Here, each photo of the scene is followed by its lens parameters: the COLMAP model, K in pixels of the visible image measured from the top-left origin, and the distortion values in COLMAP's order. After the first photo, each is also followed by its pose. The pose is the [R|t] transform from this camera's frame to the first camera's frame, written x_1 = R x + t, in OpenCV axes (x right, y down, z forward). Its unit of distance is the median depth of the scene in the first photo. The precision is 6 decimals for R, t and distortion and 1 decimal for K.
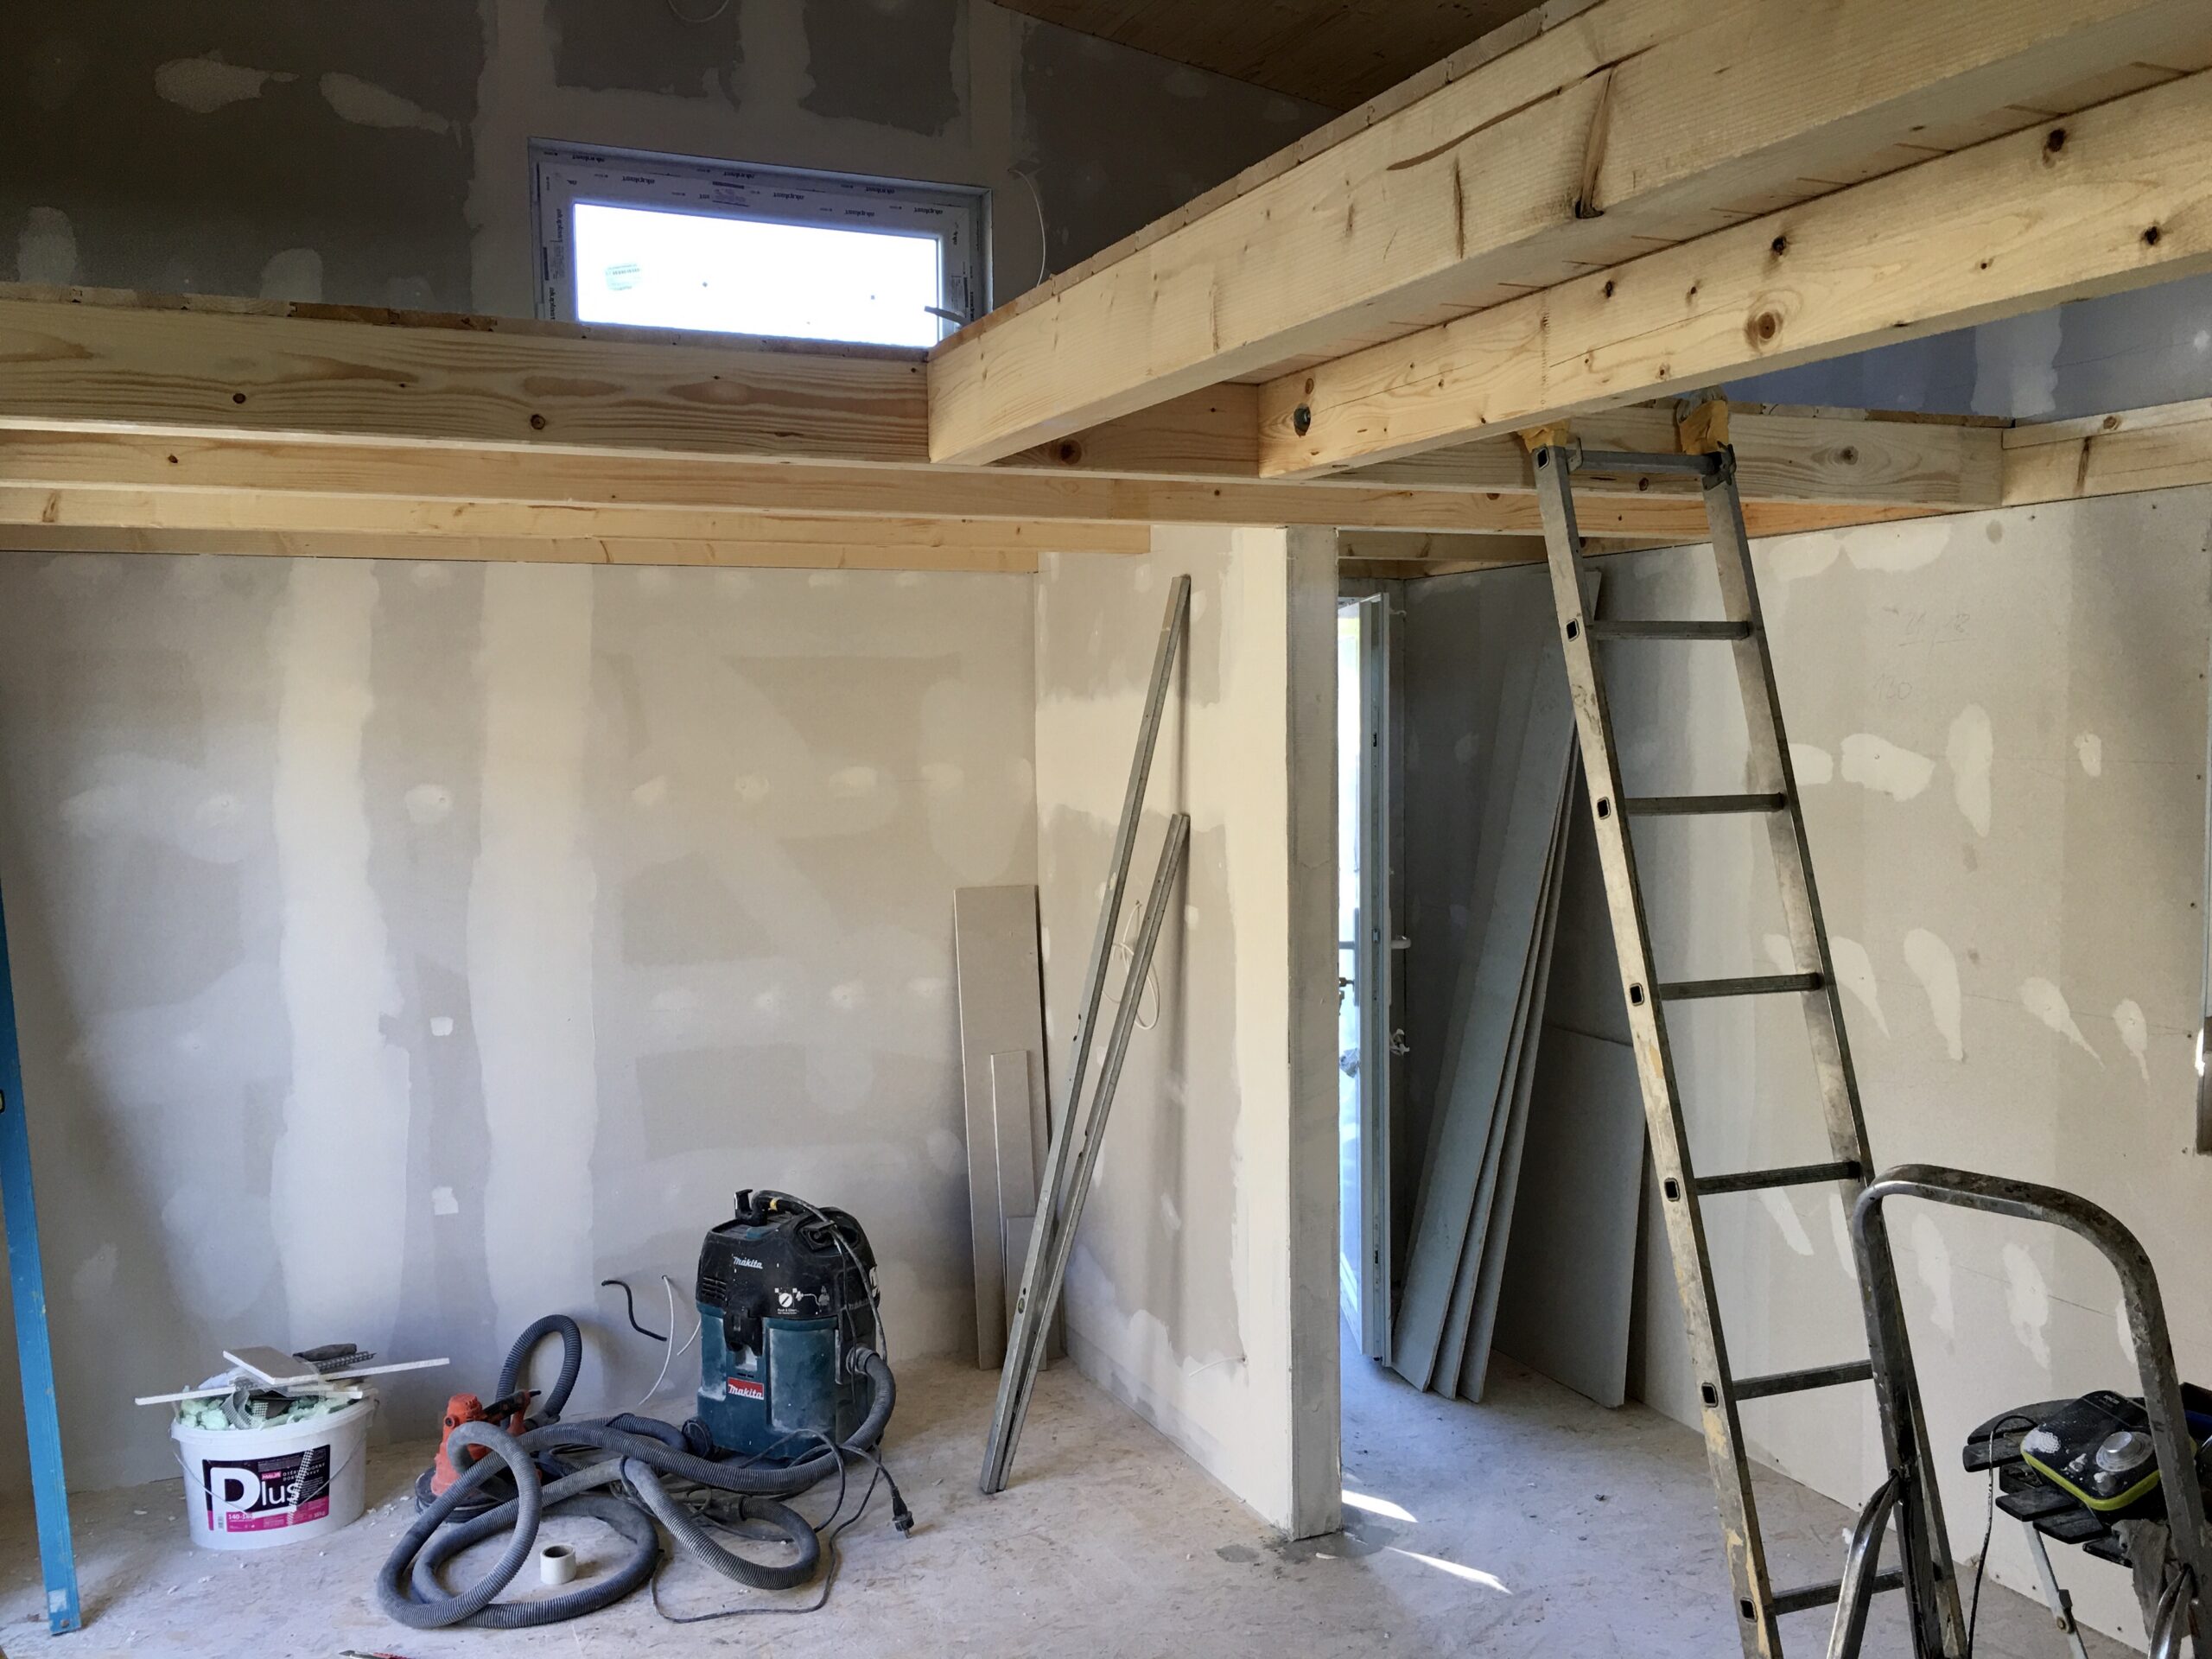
lens RADIAL K [[1862.3, 0, 1092.7], [0, 1862.3, 816.8], [0, 0, 1]] dist [0.086827, -0.127008]
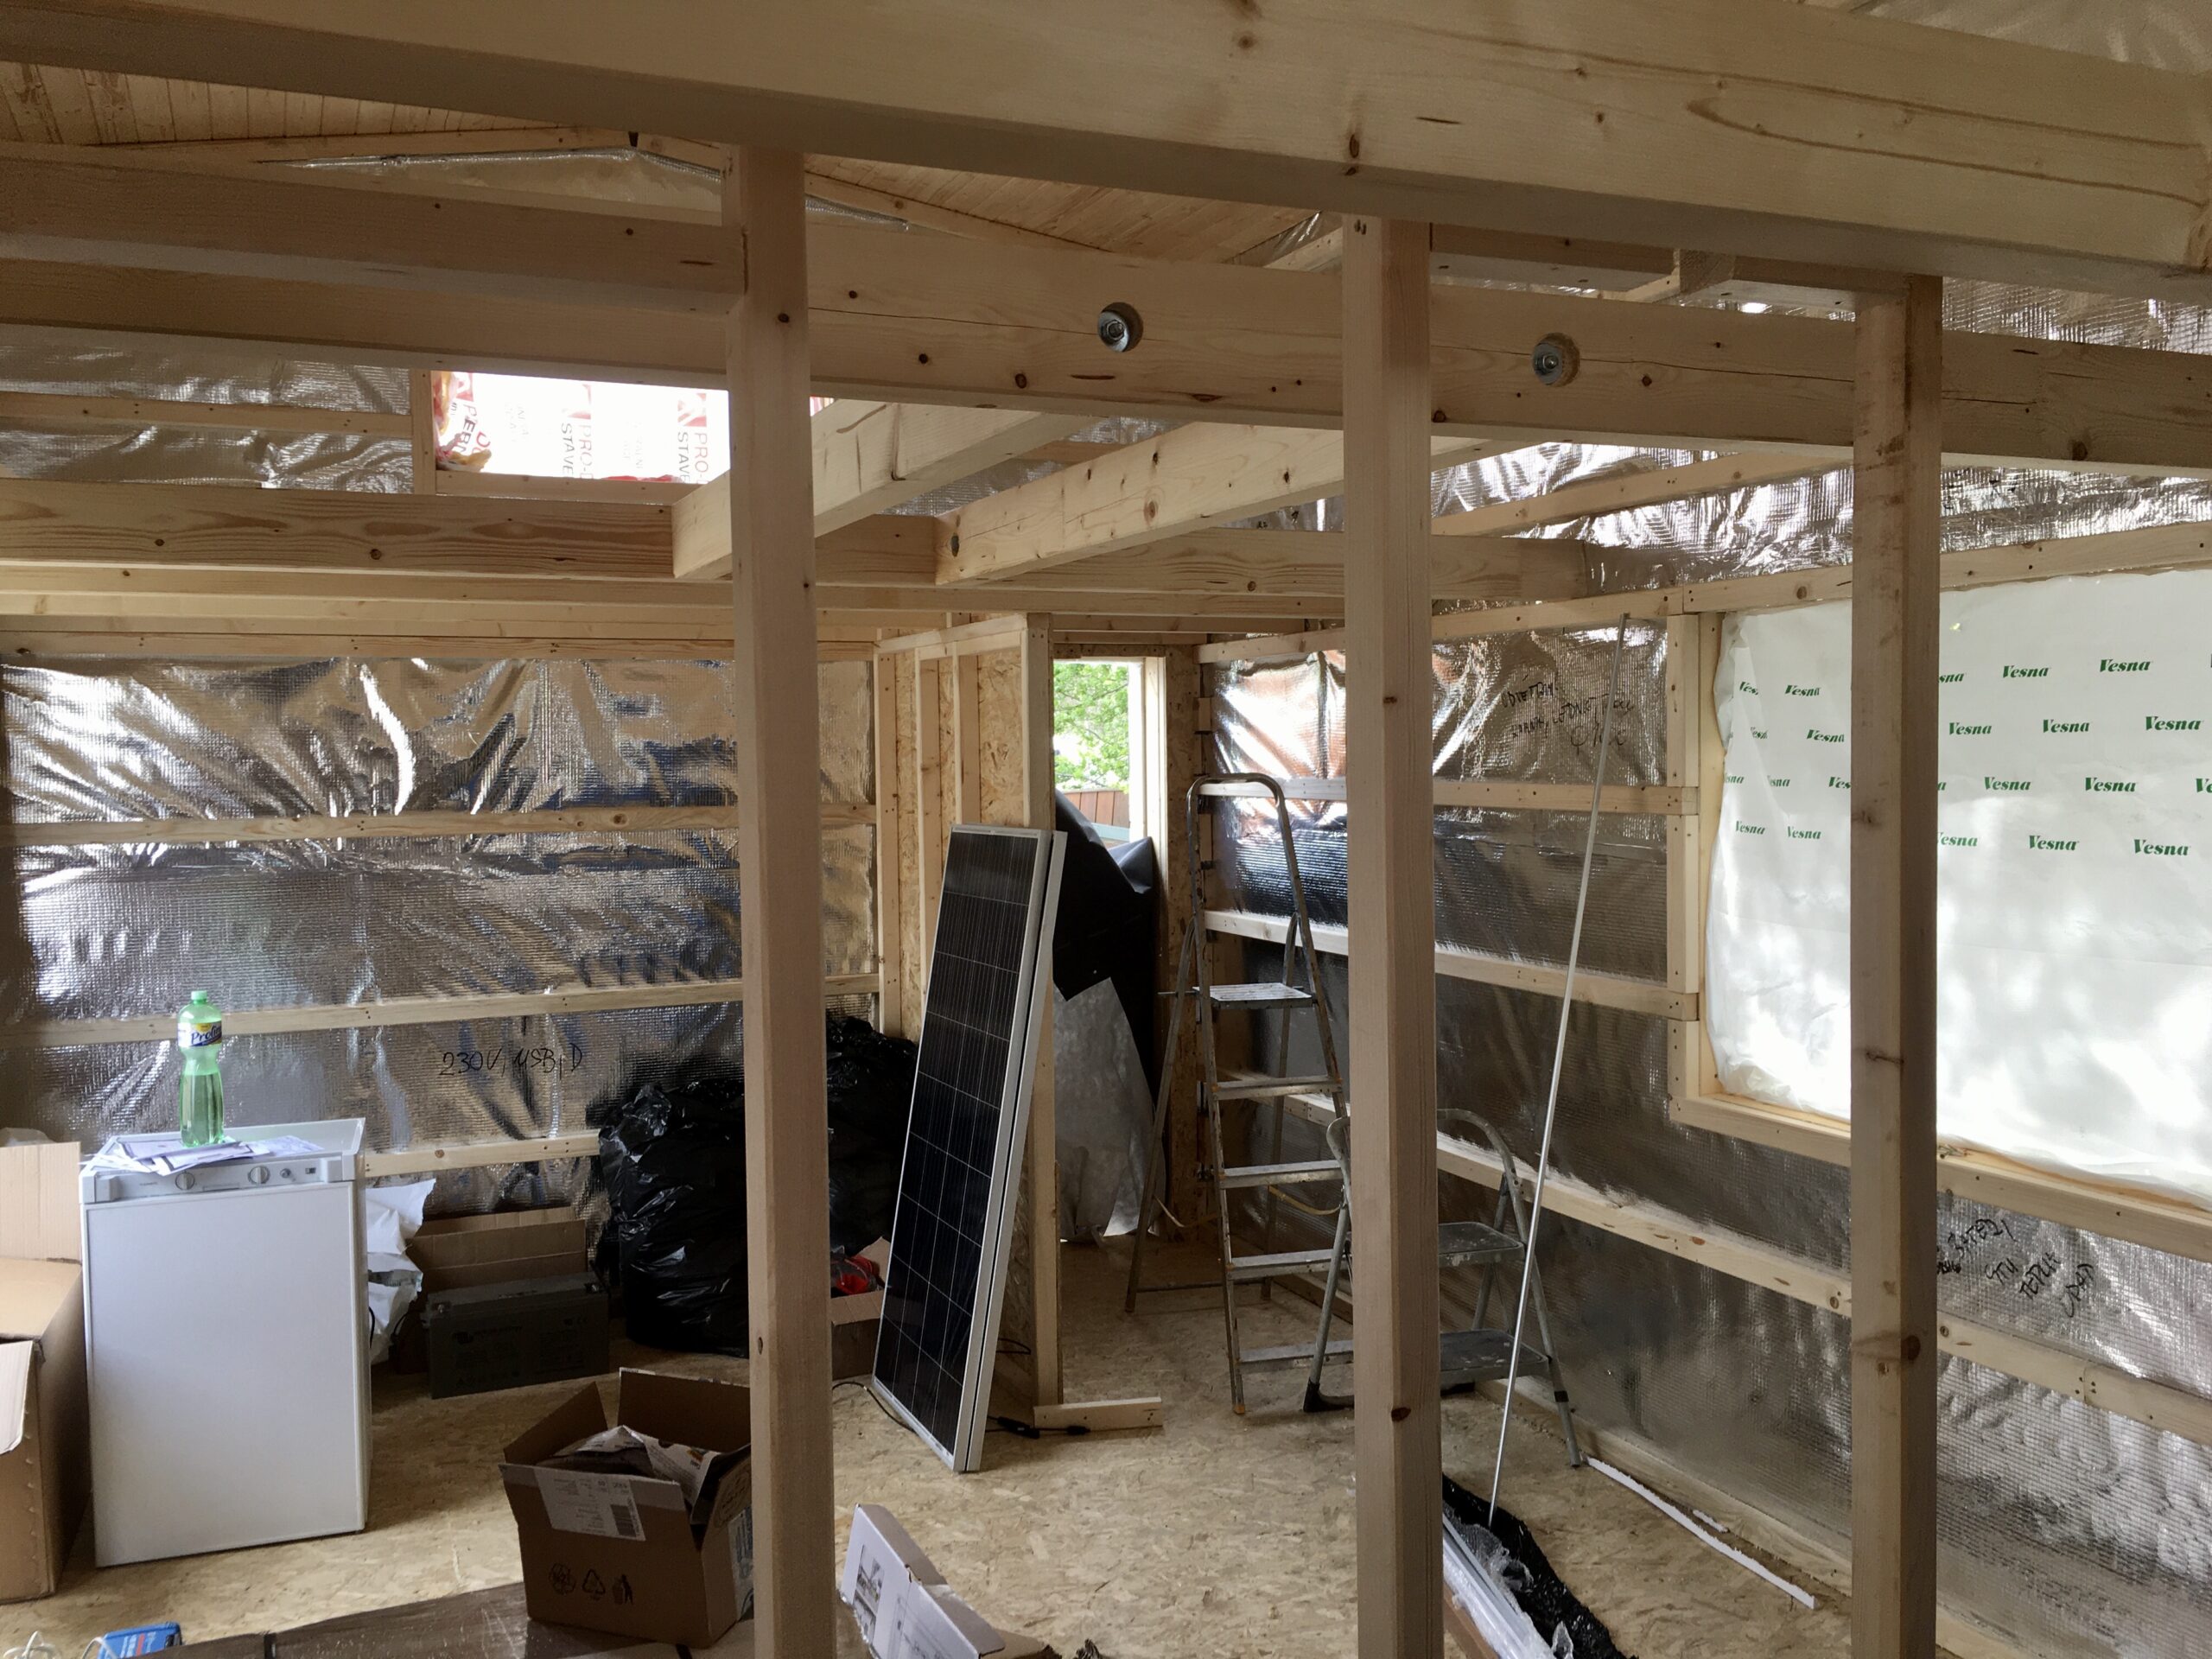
lens RADIAL K [[1862.3, 0, 1092.7], [0, 1862.3, 816.8], [0, 0, 1]] dist [0.086827, -0.127008]
pose [[0.999927, 0.000587, -0.012036, 0.255541], [-0.000835, 0.999786, -0.020653, 0.014956], [0.012021, 0.020662, 0.999714, -0.392953]]
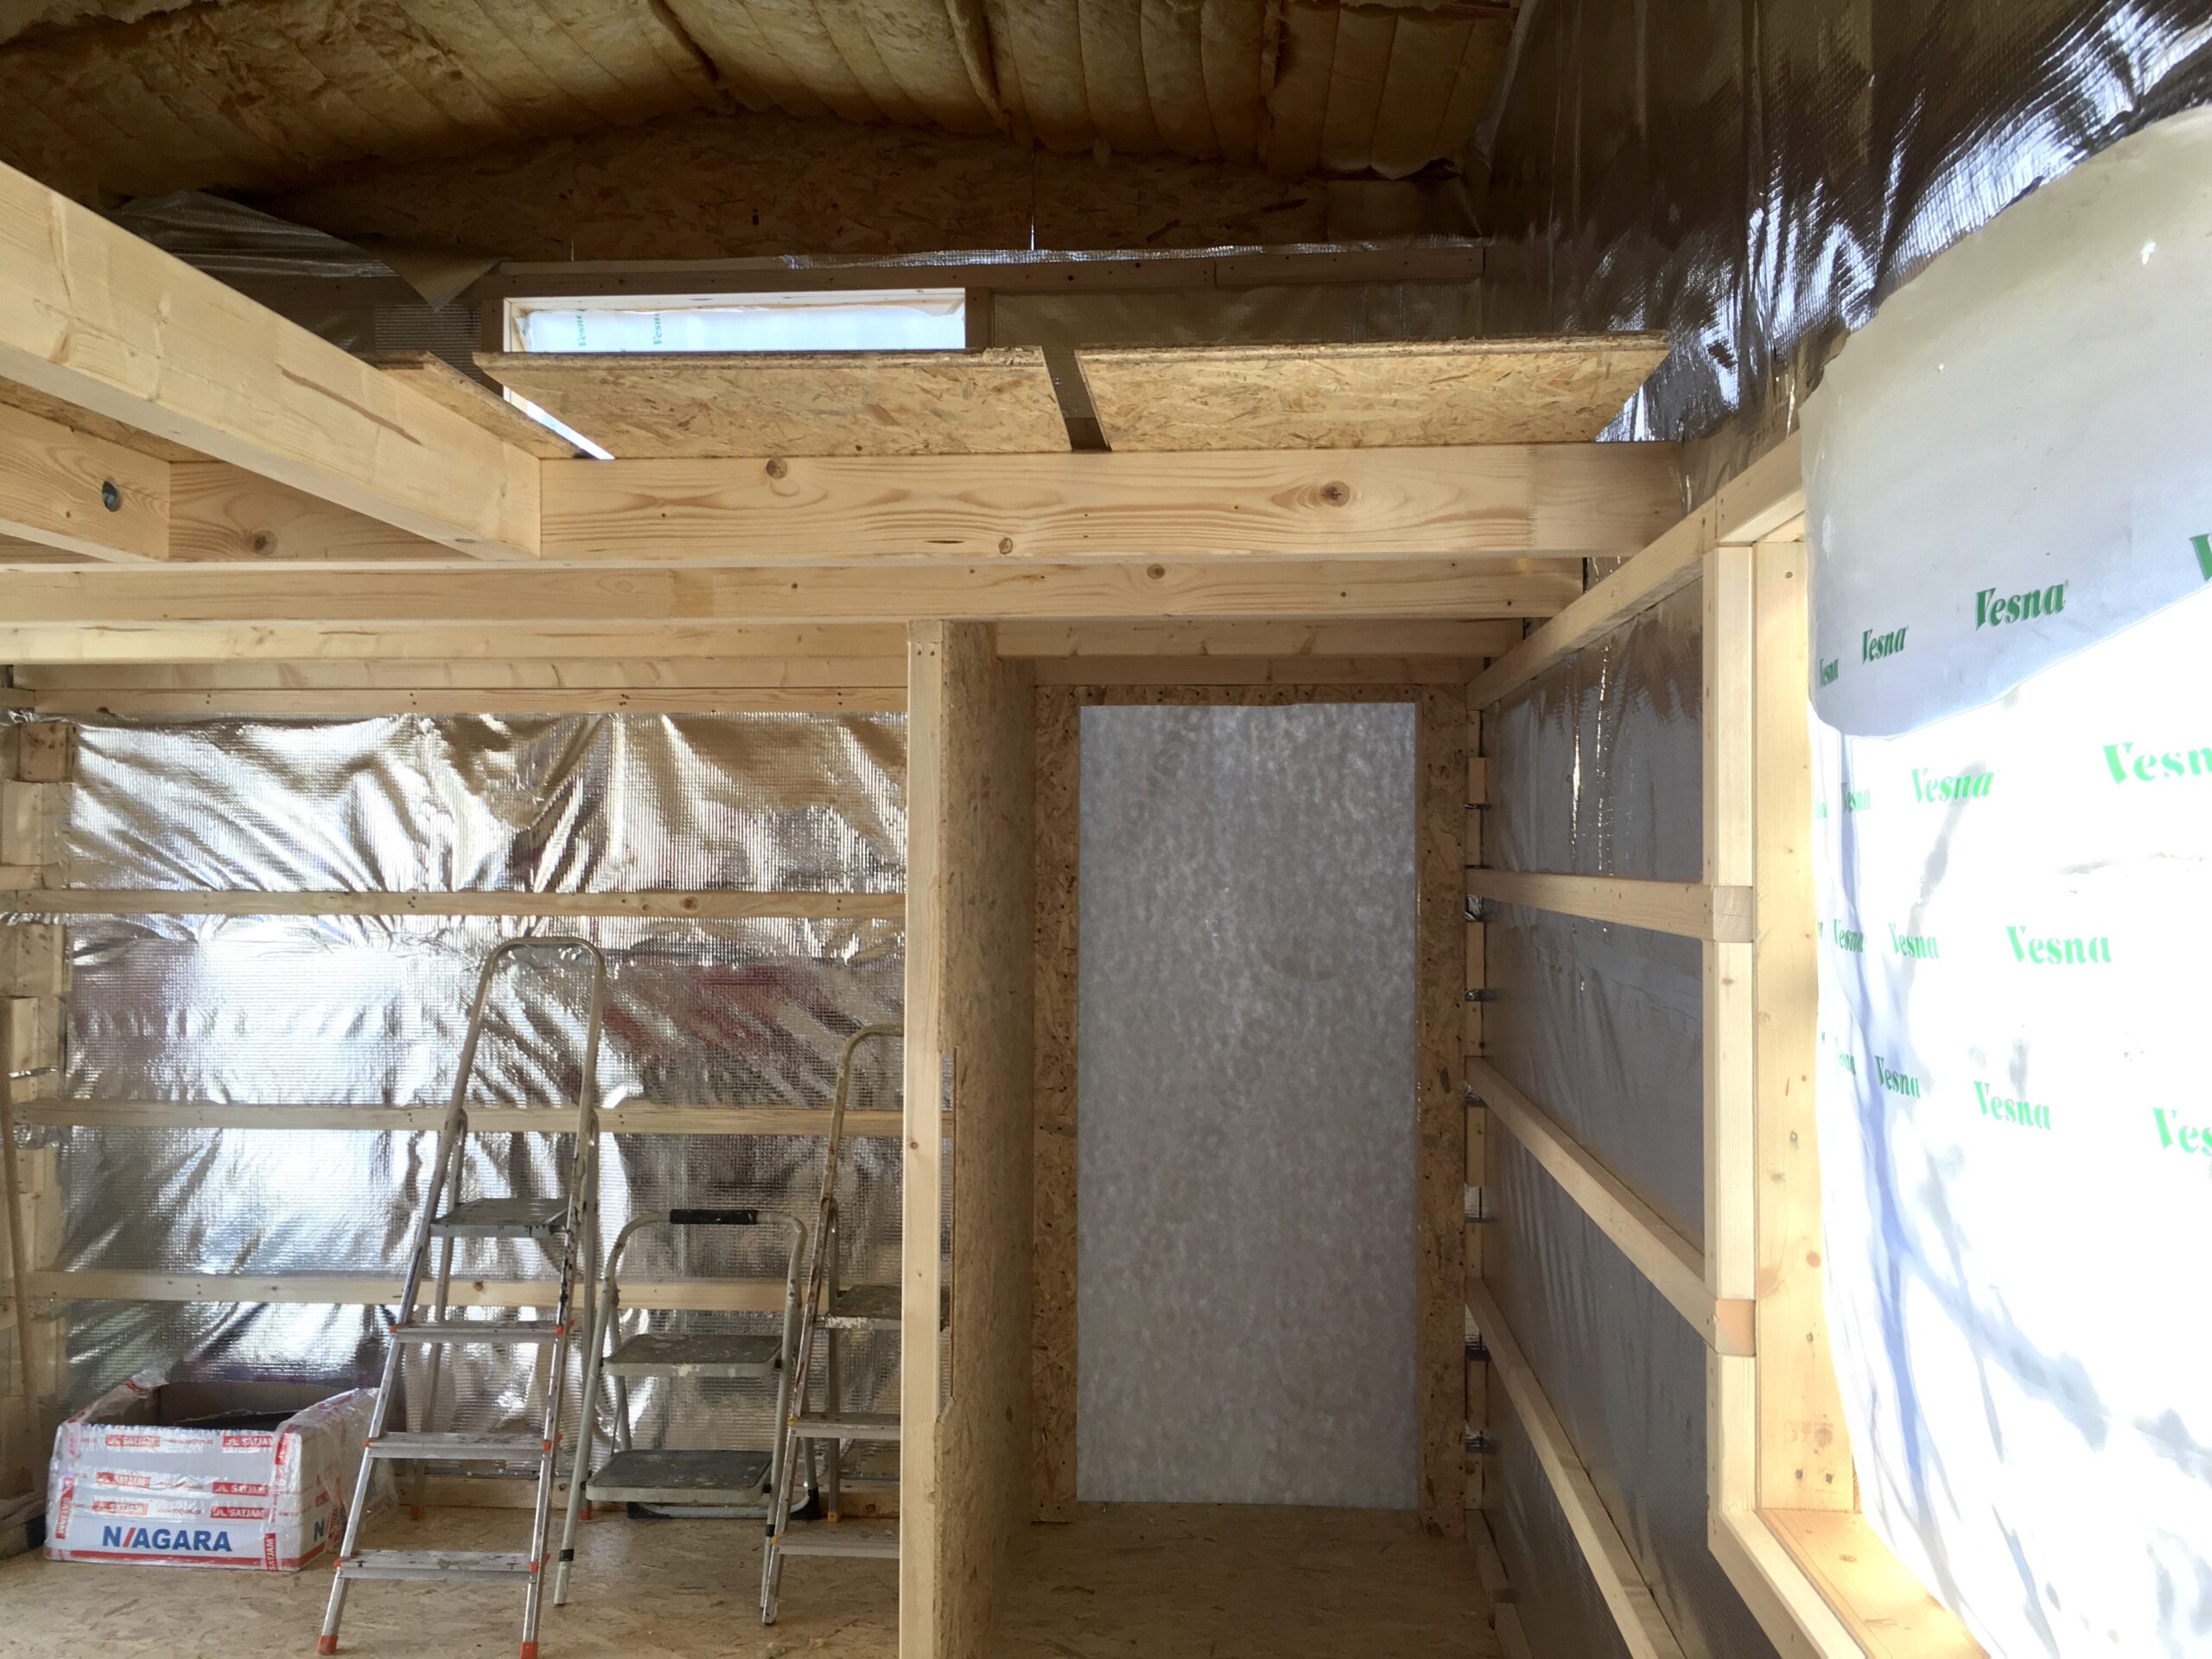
lens RADIAL K [[1862.3, 0, 1092.7], [0, 1862.3, 816.8], [0, 0, 1]] dist [0.086827, -0.127008]
pose [[0.876973, 0.006055, -0.480502, 0.921651], [-0.042104, 0.997043, -0.064280, -0.011878], [0.478692, 0.076603, 0.874635, 0.408720]]
